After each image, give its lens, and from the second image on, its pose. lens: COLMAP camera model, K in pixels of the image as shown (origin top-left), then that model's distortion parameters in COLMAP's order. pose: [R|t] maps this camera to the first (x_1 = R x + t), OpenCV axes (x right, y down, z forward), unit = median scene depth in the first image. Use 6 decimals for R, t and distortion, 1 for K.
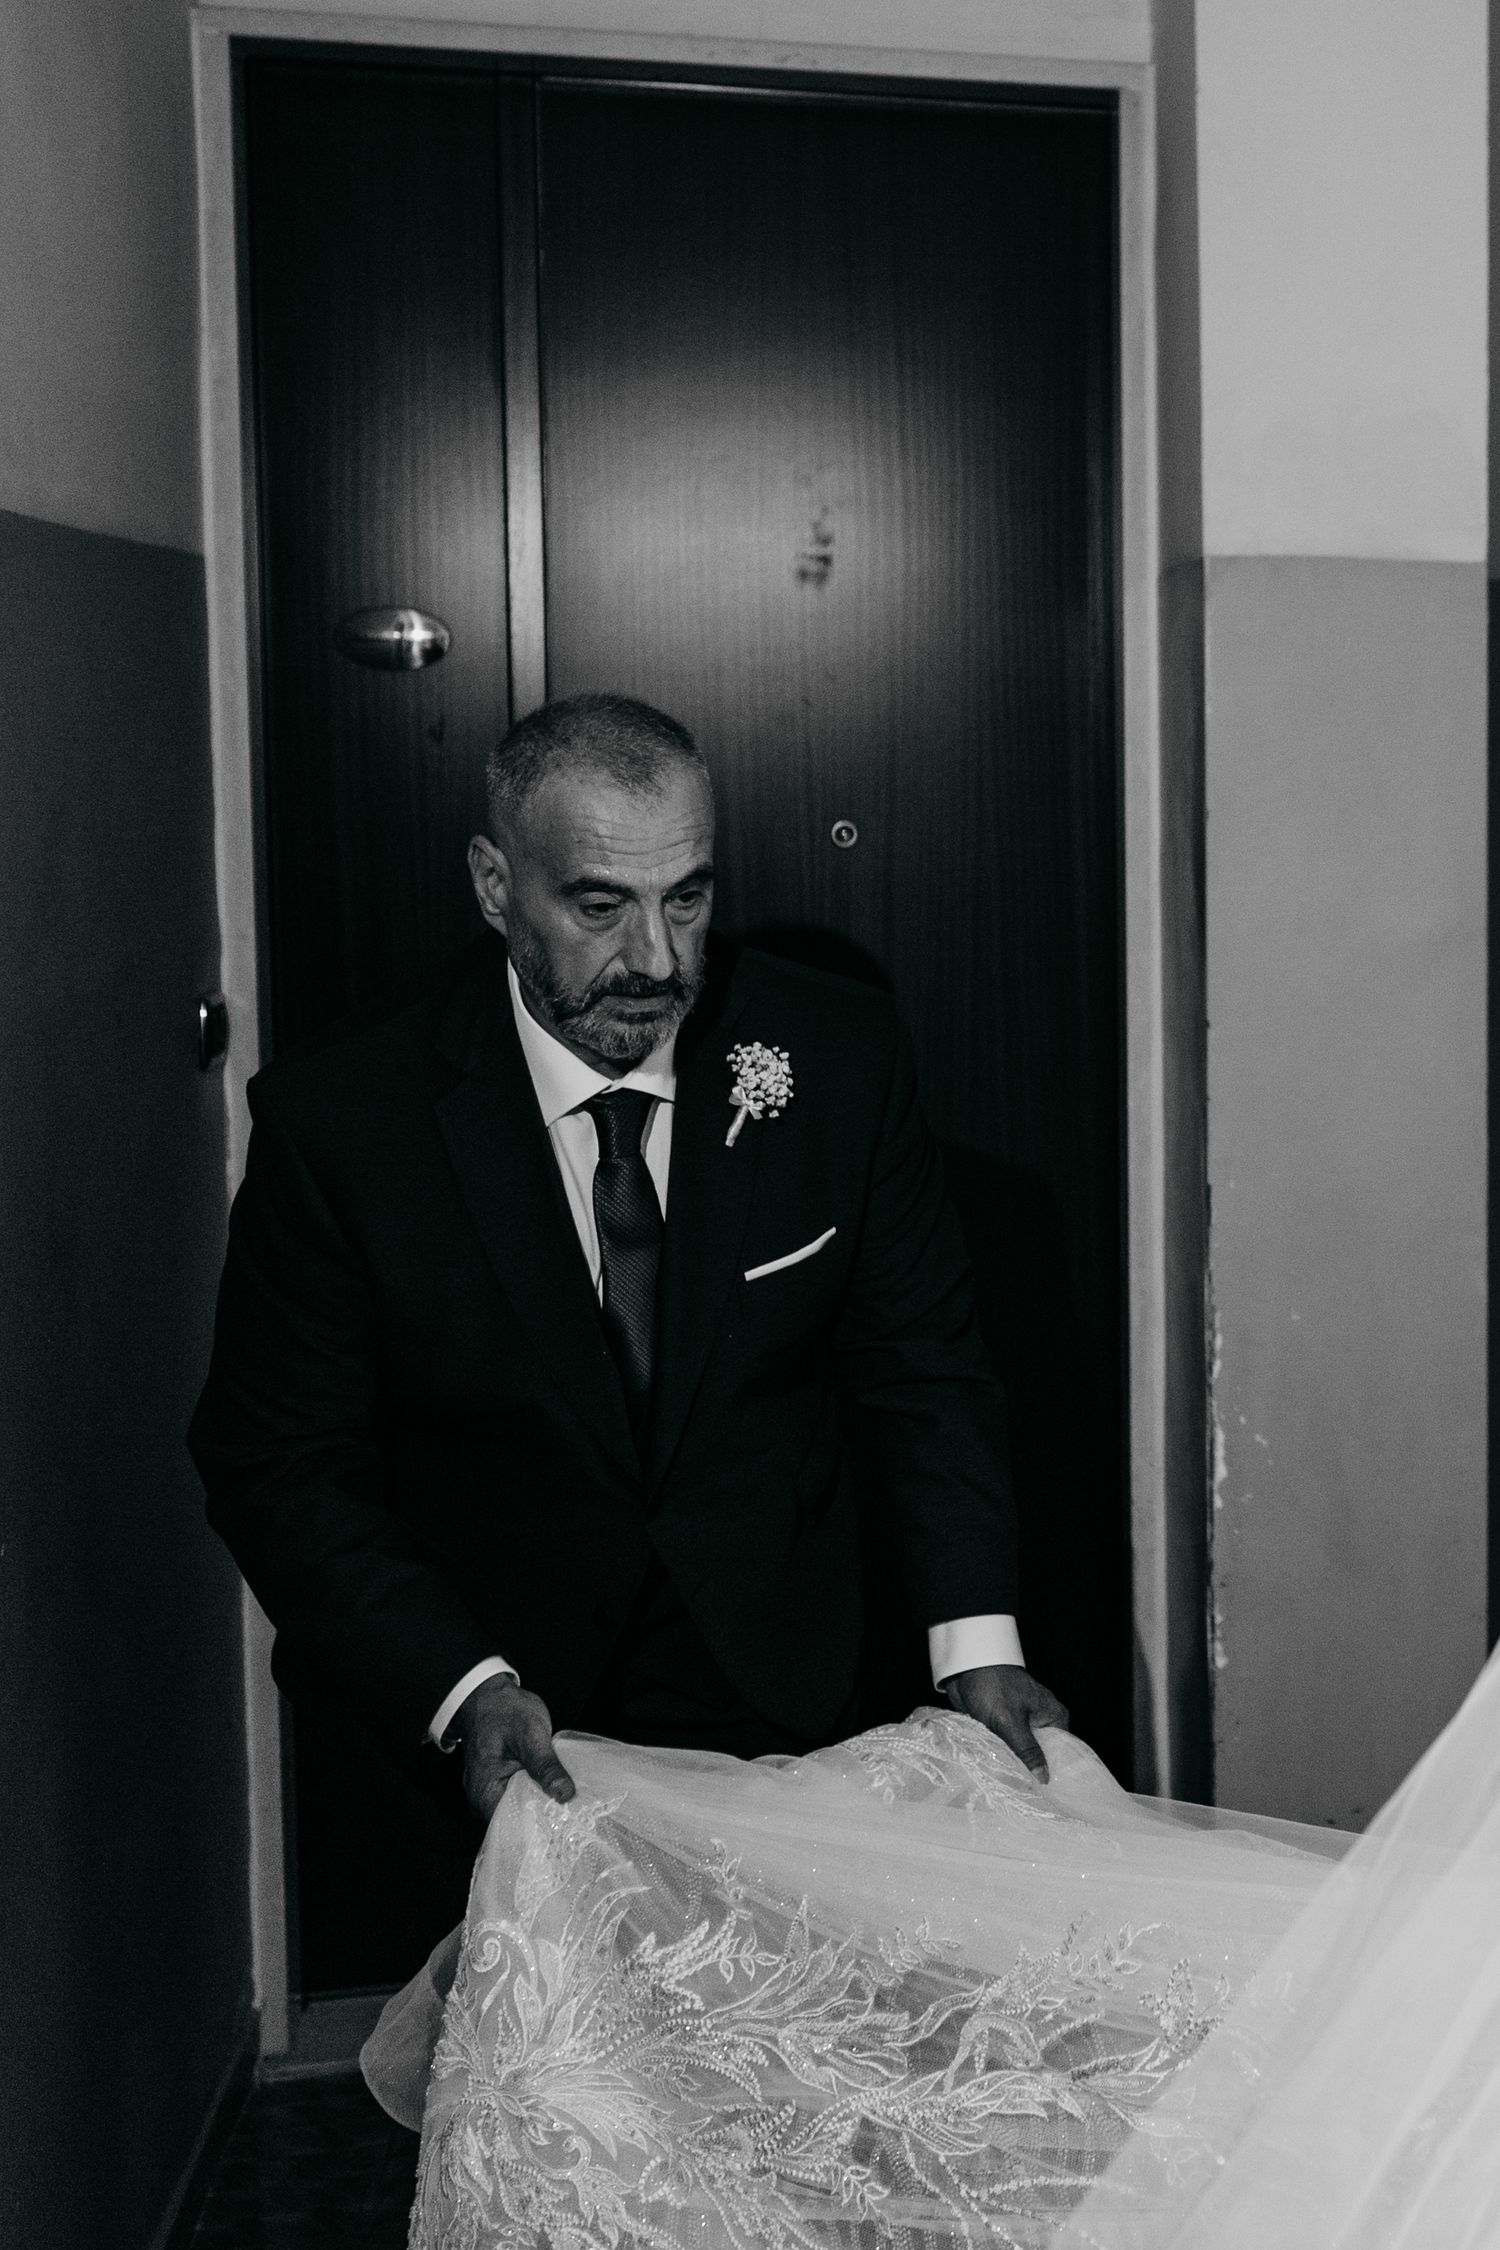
lens RADIAL K [[1541.3, 0, 753.2], [0, 1541.3, 1126.6], [0, 0, 1]] dist [0.008817, 0.001272]
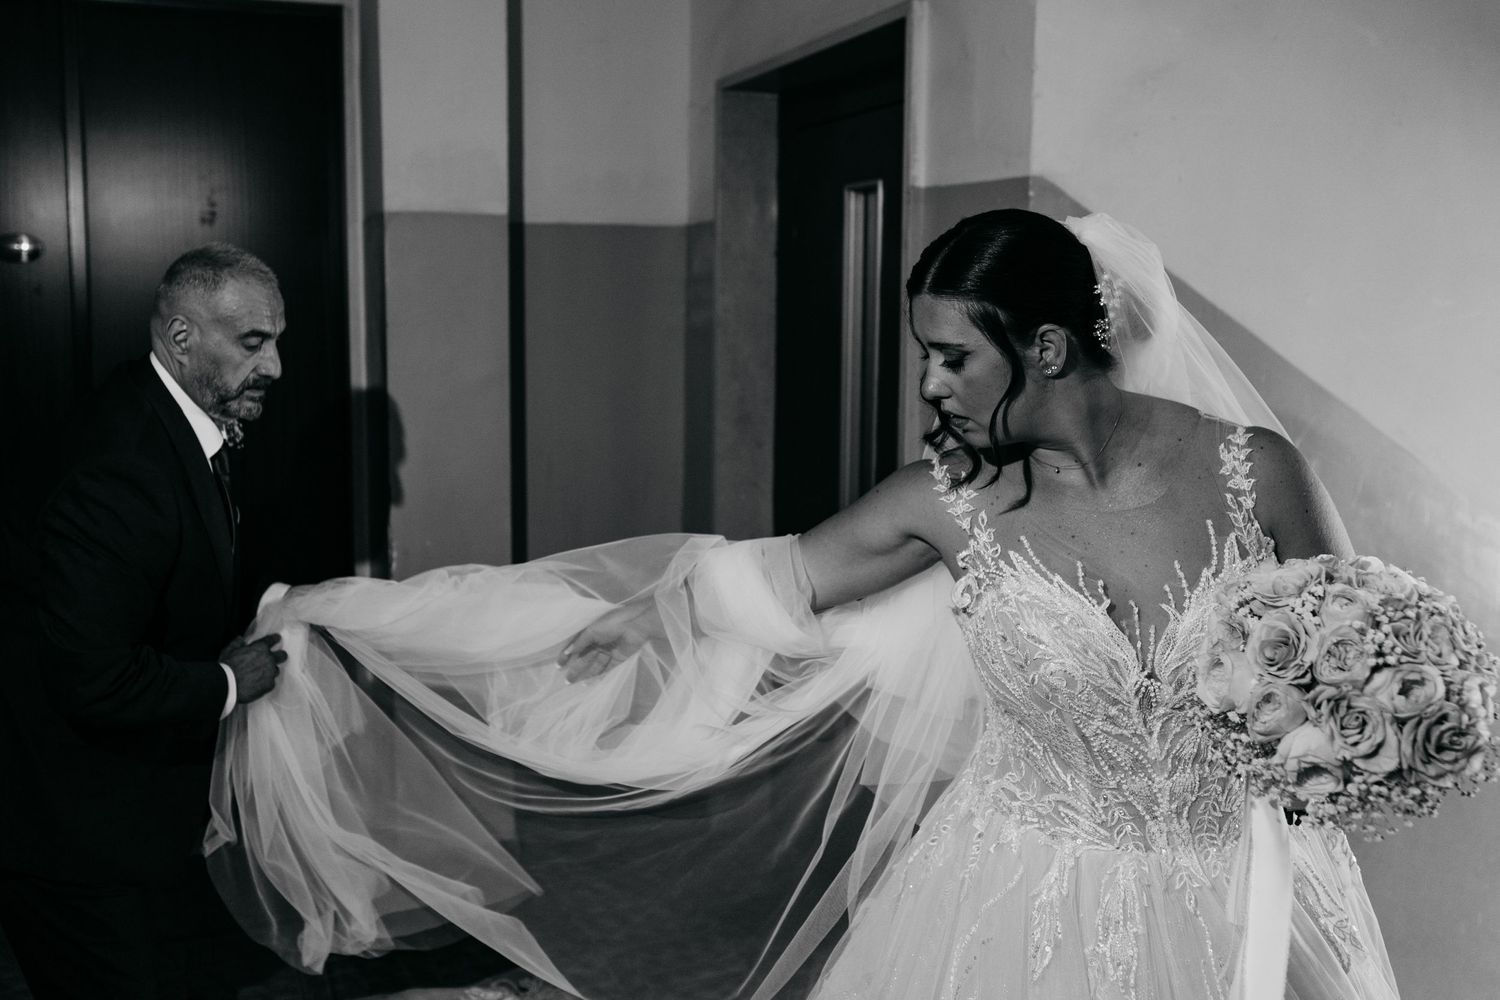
lens RADIAL K [[1027.5, 0, 752.2], [0, 1027.5, 502.7], [0, 0, 1]] dist [0.008817, 0.001272]
pose [[0.805370, -0.023478, 0.592307, -0.220778], [-0.007711, 0.998716, 0.050072, -0.028744], [-0.592722, -0.044894, 0.804155, -0.691258]]
